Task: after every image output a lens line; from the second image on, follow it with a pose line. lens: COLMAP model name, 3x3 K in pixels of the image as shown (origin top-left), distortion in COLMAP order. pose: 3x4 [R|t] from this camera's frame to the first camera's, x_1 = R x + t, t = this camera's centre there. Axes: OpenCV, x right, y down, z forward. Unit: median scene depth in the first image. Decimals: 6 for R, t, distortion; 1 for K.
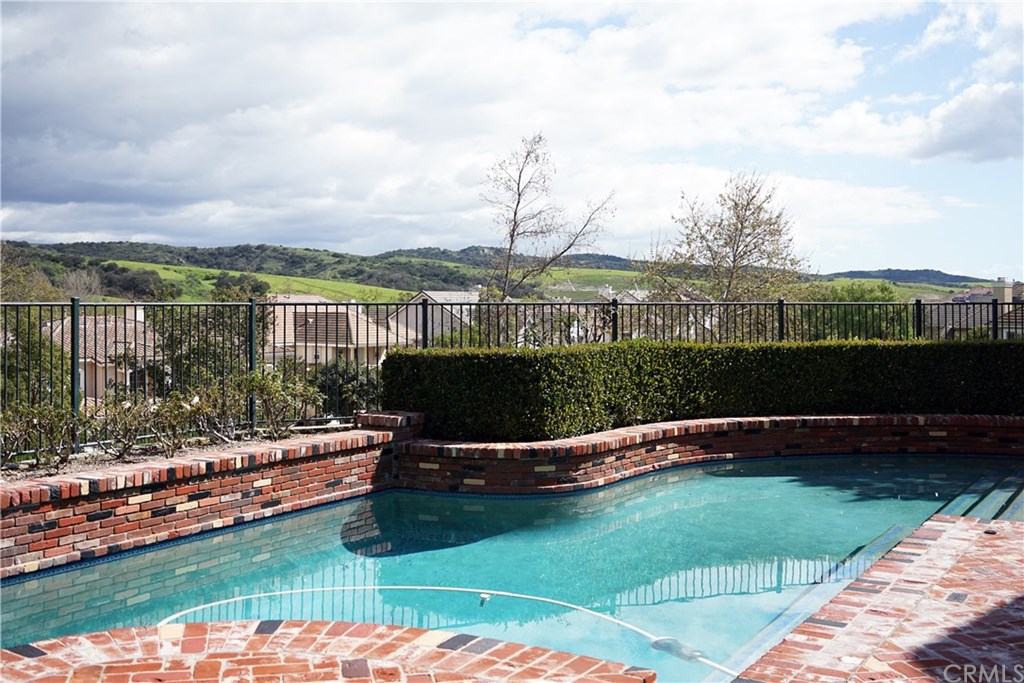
lens RADIAL K [[1036.1, 0, 512.0], [0, 1036.1, 341.5], [0, 0, 1]] dist [-0.004836, -0.019289]
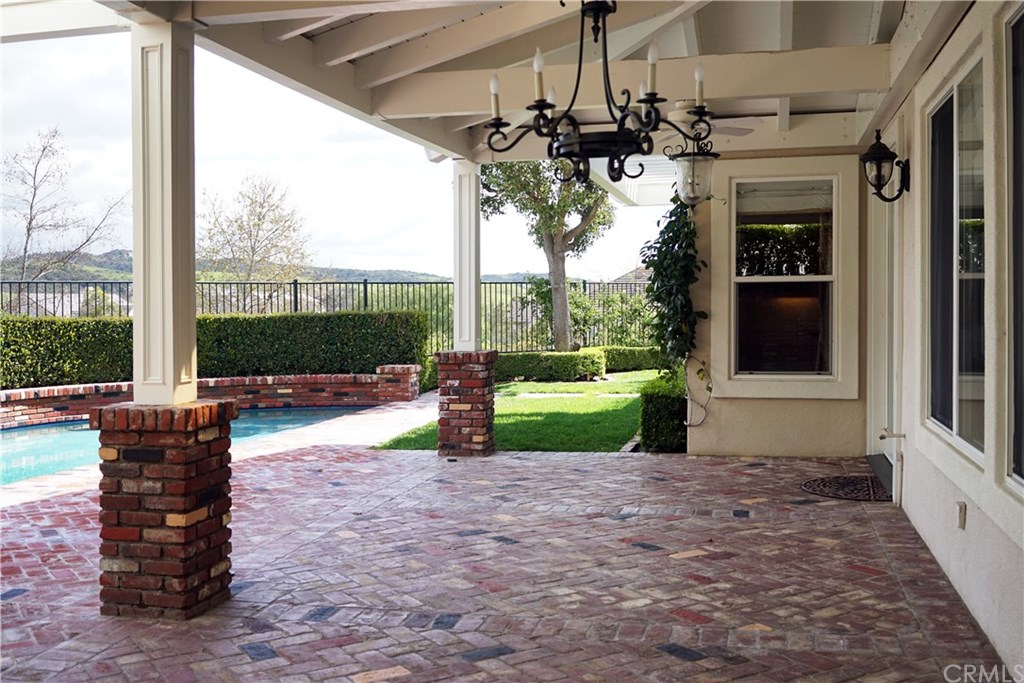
lens RADIAL K [[1036.1, 0, 512.0], [0, 1036.1, 341.5], [0, 0, 1]] dist [-0.004836, -0.019289]
pose [[0.949392, -0.021344, 0.313369, 0.289562], [0.022949, 0.999736, -0.001434, 0.040516], [-0.313256, 0.008553, 0.949630, -0.198766]]
